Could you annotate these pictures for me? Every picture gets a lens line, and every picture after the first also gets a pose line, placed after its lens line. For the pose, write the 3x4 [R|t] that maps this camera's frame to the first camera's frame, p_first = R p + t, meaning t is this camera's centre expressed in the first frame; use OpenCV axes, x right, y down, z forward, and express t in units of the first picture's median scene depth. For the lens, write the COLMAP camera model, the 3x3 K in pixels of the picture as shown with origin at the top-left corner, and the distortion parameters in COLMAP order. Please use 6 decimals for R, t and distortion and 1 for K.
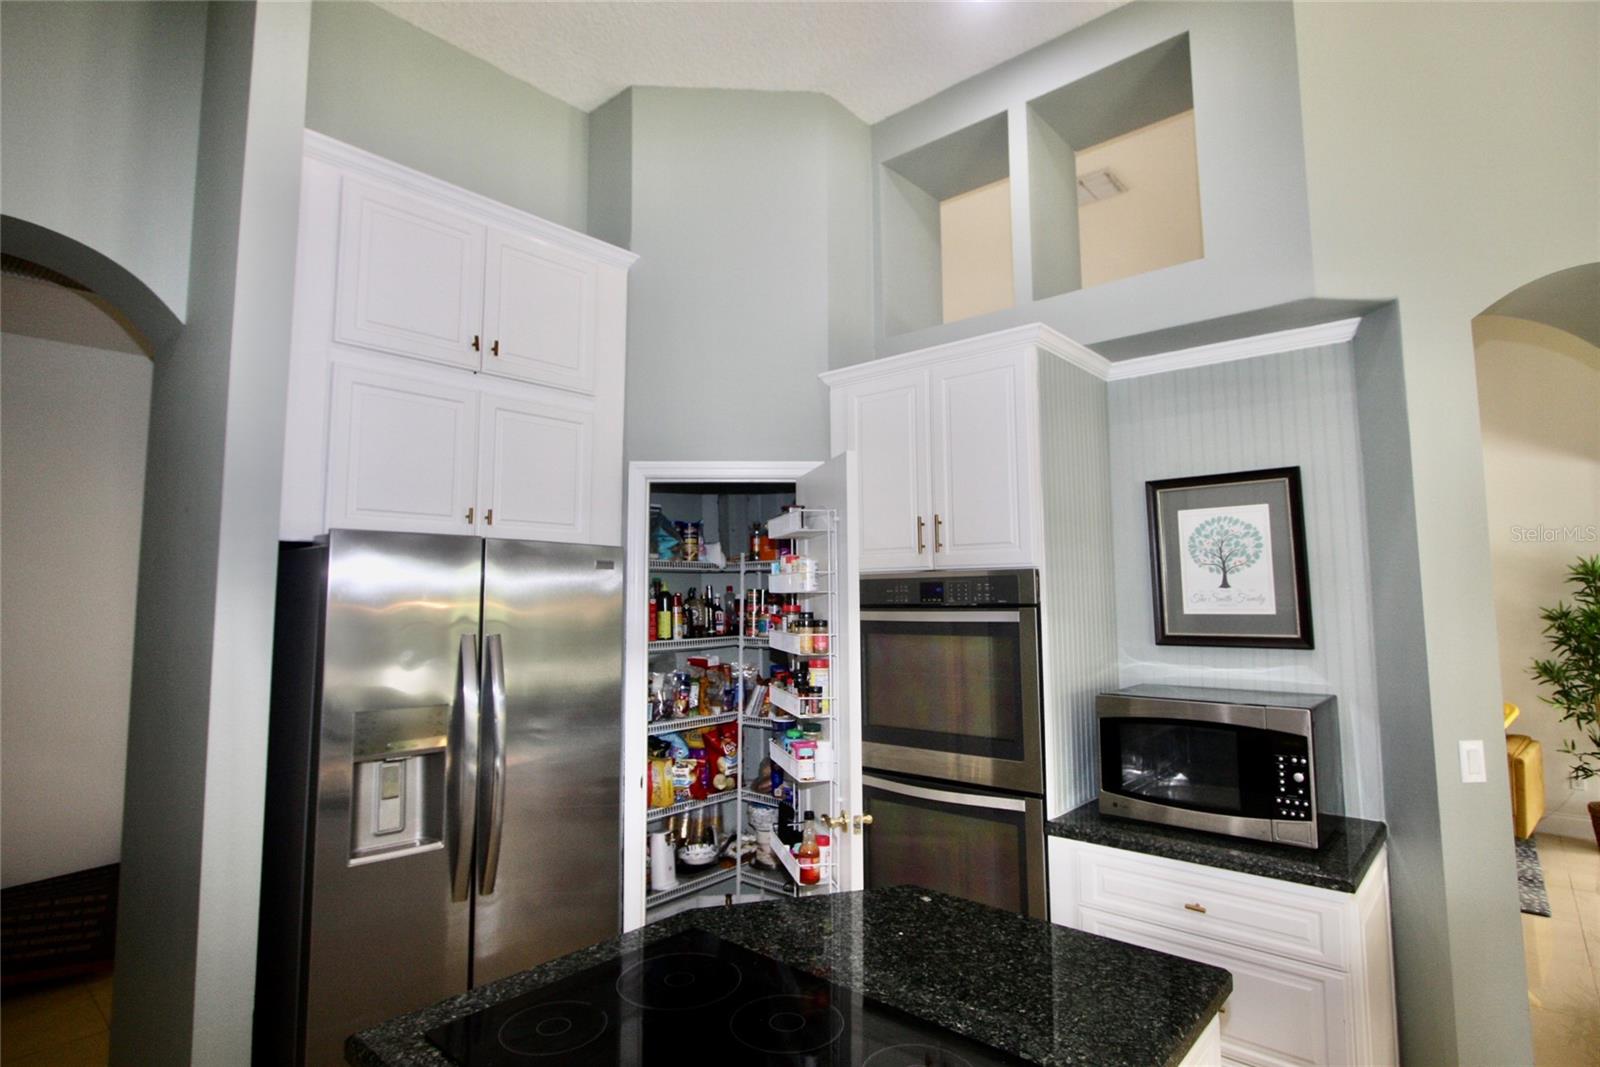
lens RADIAL K [[799.9, 0, 786.4], [0, 799.9, 518.9], [0, 0, 1]] dist [-0.011454, -0.000379]
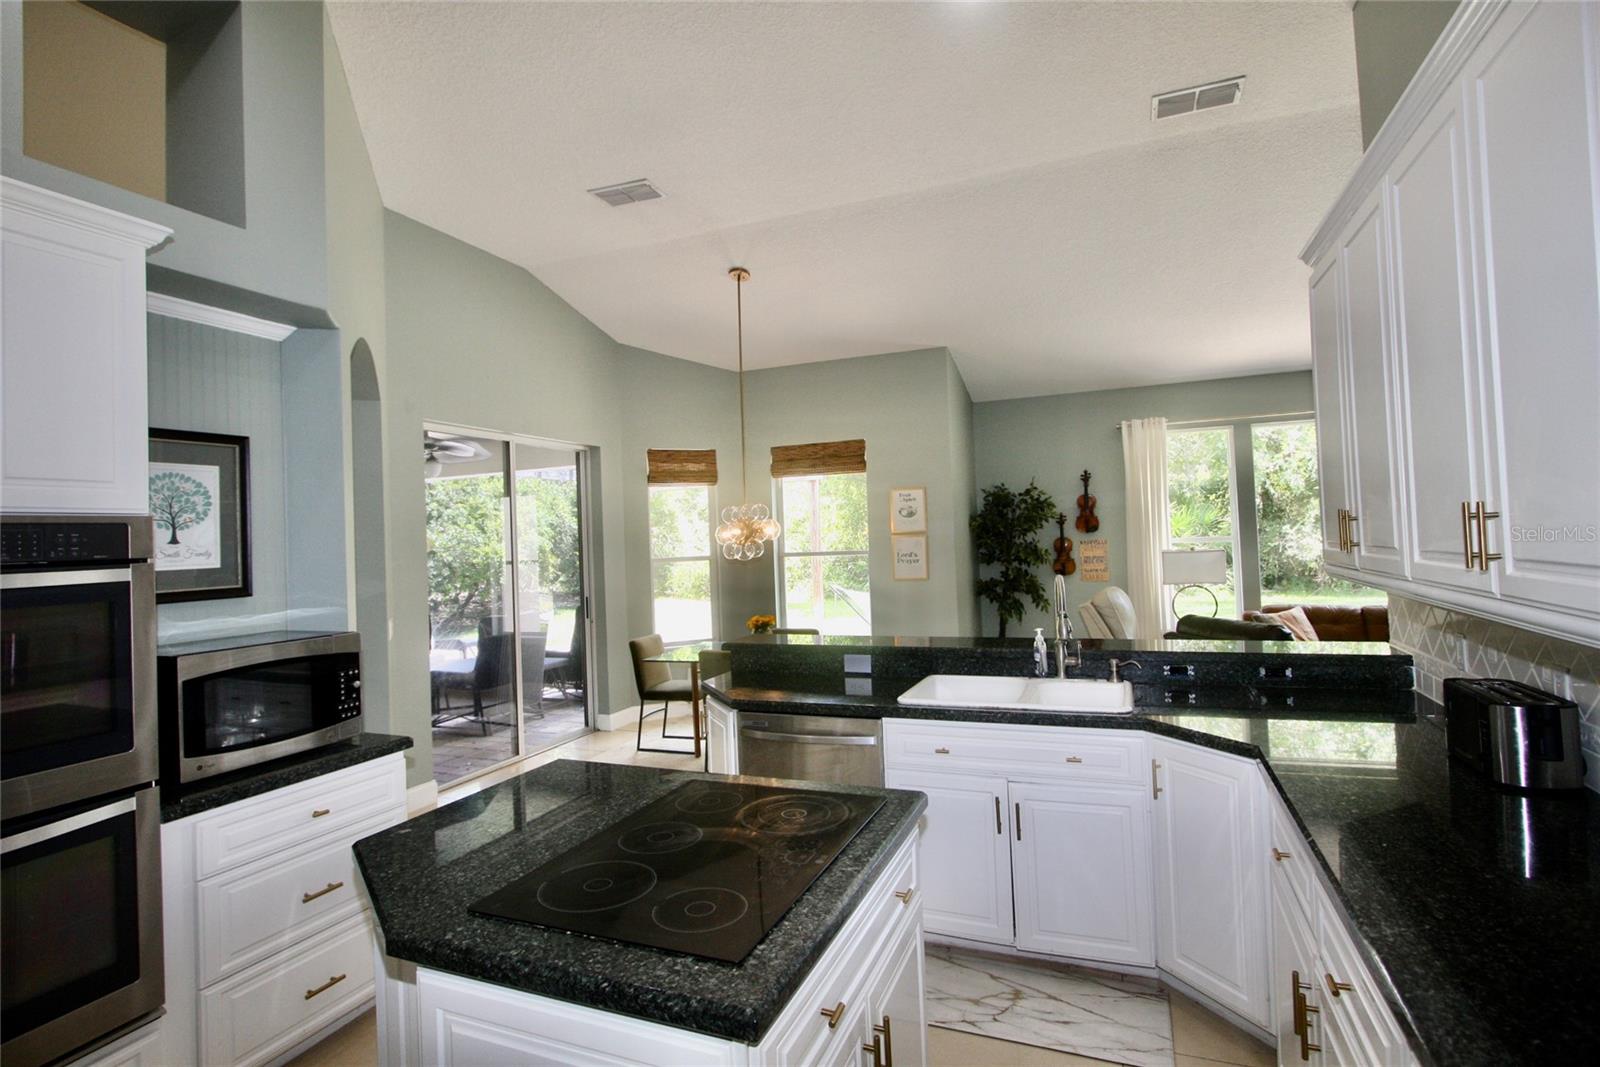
lens RADIAL K [[799.9, 0, 793.3], [0, 799.9, 528.5], [0, 0, 1]] dist [-0.011454, -0.000379]
pose [[-0.320914, 0.028623, 0.946676, -0.656191], [-0.057361, 0.997121, -0.049593, 0.073234], [-0.945370, -0.070217, -0.318349, 0.593408]]
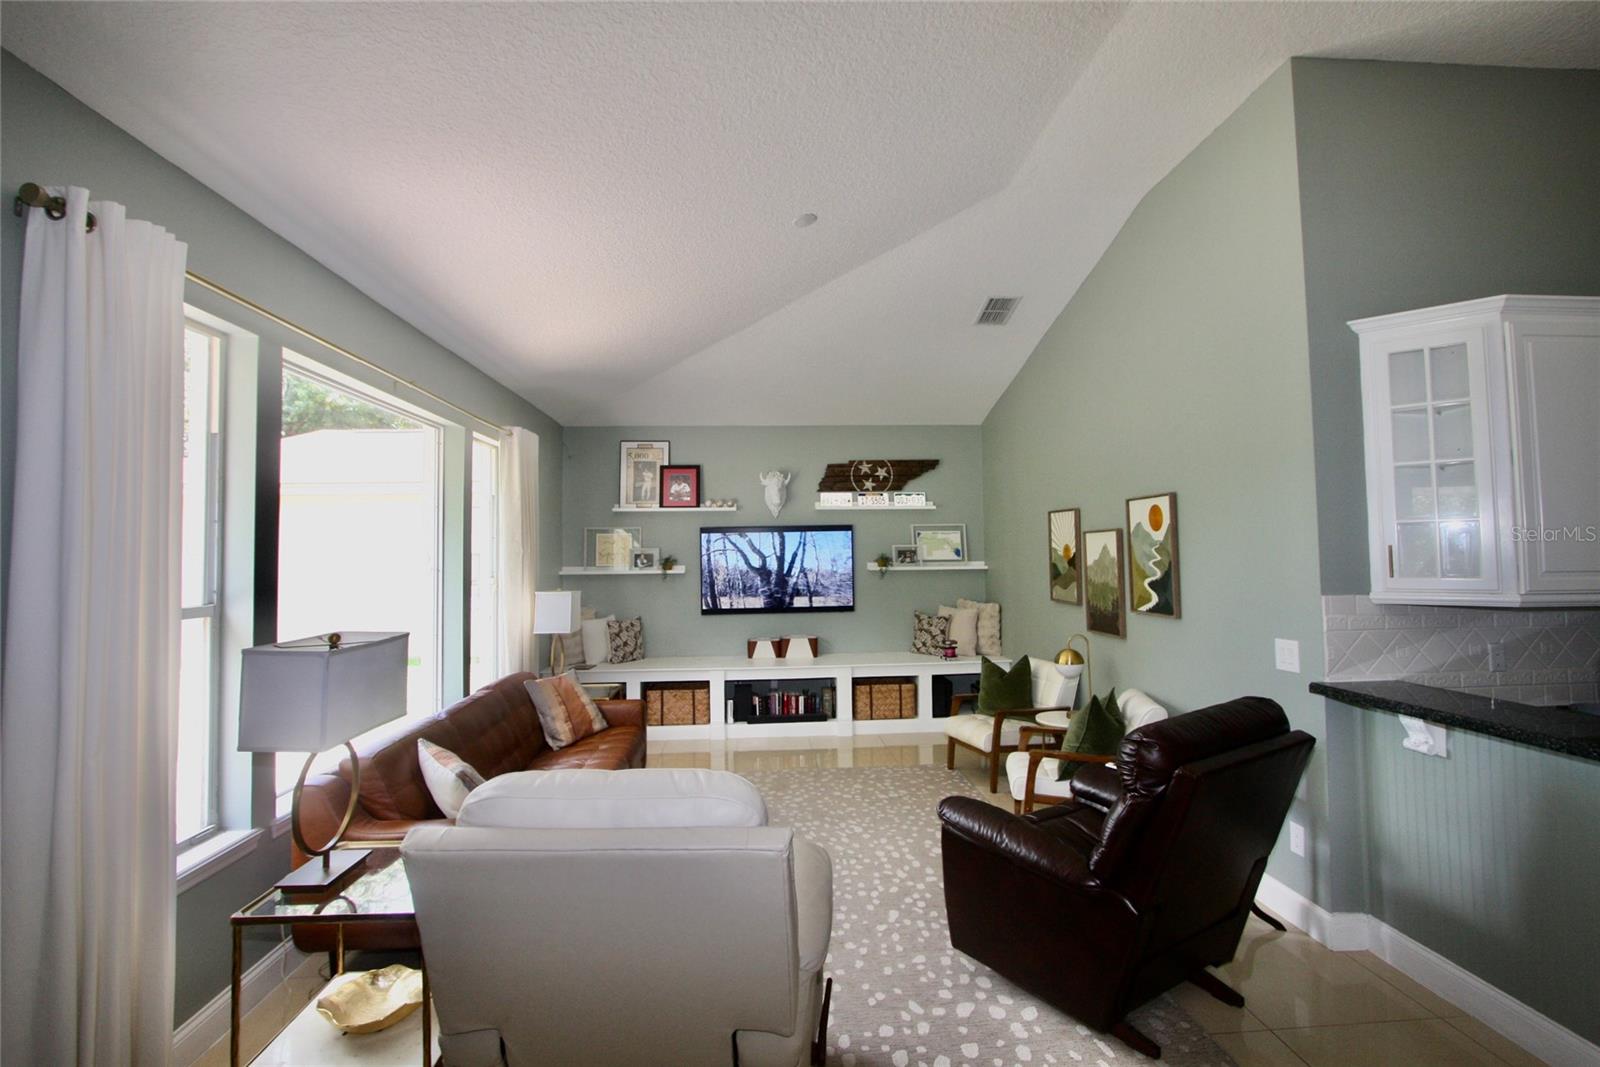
lens RADIAL K [[745.7, 0, 801.4], [0, 745.7, 519.8], [0, 0, 1]] dist [-0.017225, 0.003088]
pose [[-0.700554, -0.021825, -0.713266, 1.542008], [0.088006, 0.989260, -0.116708, -0.042773], [0.708152, -0.144531, -0.691109, -0.392179]]
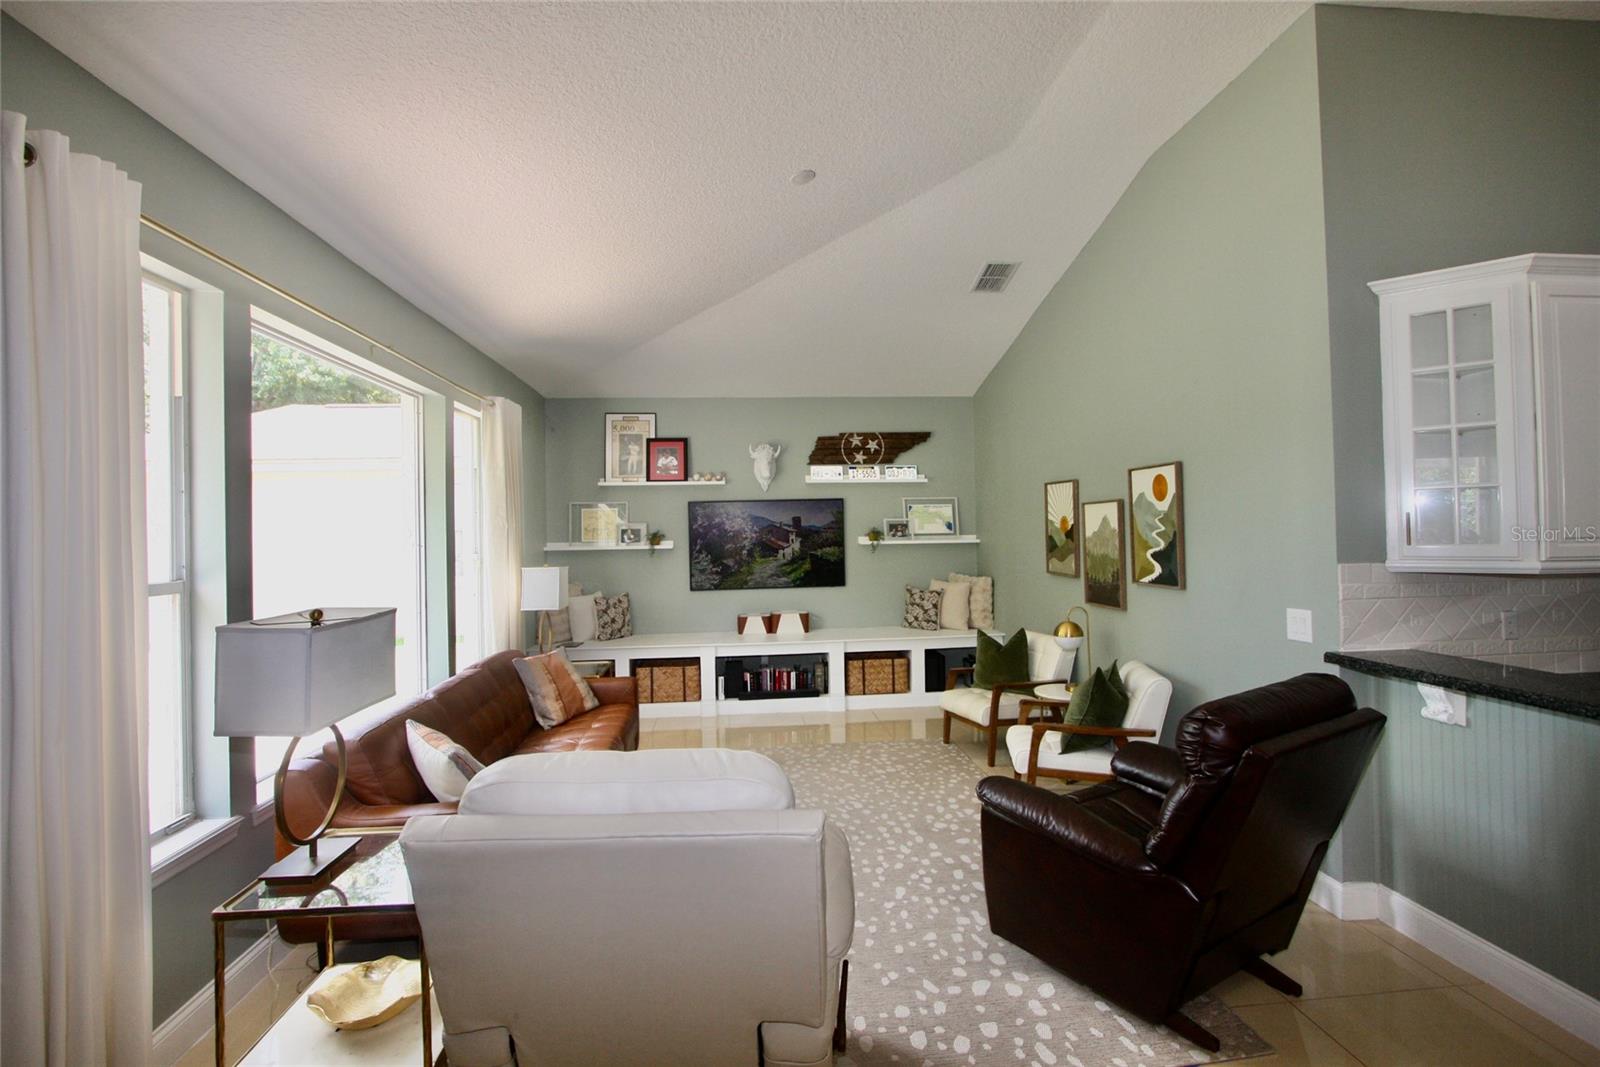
lens RADIAL K [[745.7, 0, 801.5], [0, 745.7, 521.4], [0, 0, 1]] dist [-0.017225, 0.003088]
pose [[-0.680570, 0.004887, -0.732666, 1.535004], [0.095267, 0.992079, -0.081876, -0.039342], [0.726463, -0.125521, -0.675645, -0.452600]]
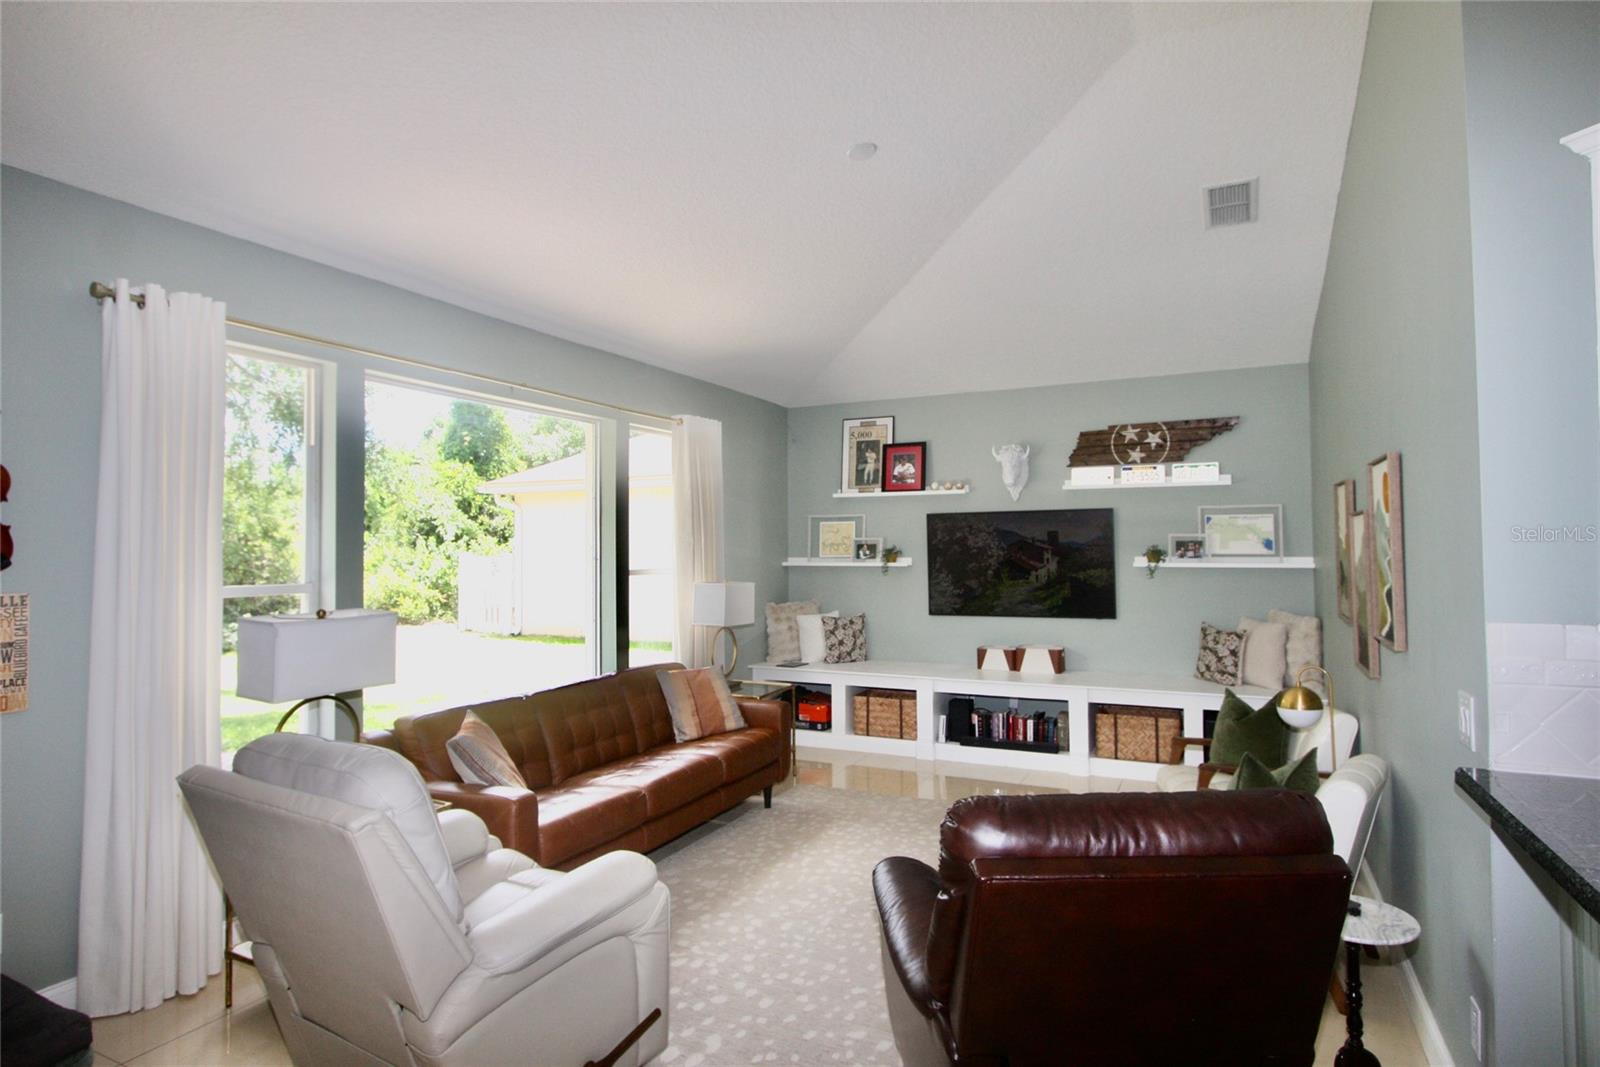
lens RADIAL K [[865.9, 0, 801.2], [0, 865.9, 520.2], [0, 0, 1]] dist [-0.003372, 0.001915]
pose [[-0.963105, -0.000161, -0.269125, 0.991807], [0.036498, 0.990683, -0.131205, -0.002441], [0.266639, -0.136187, -0.954126, -0.048469]]
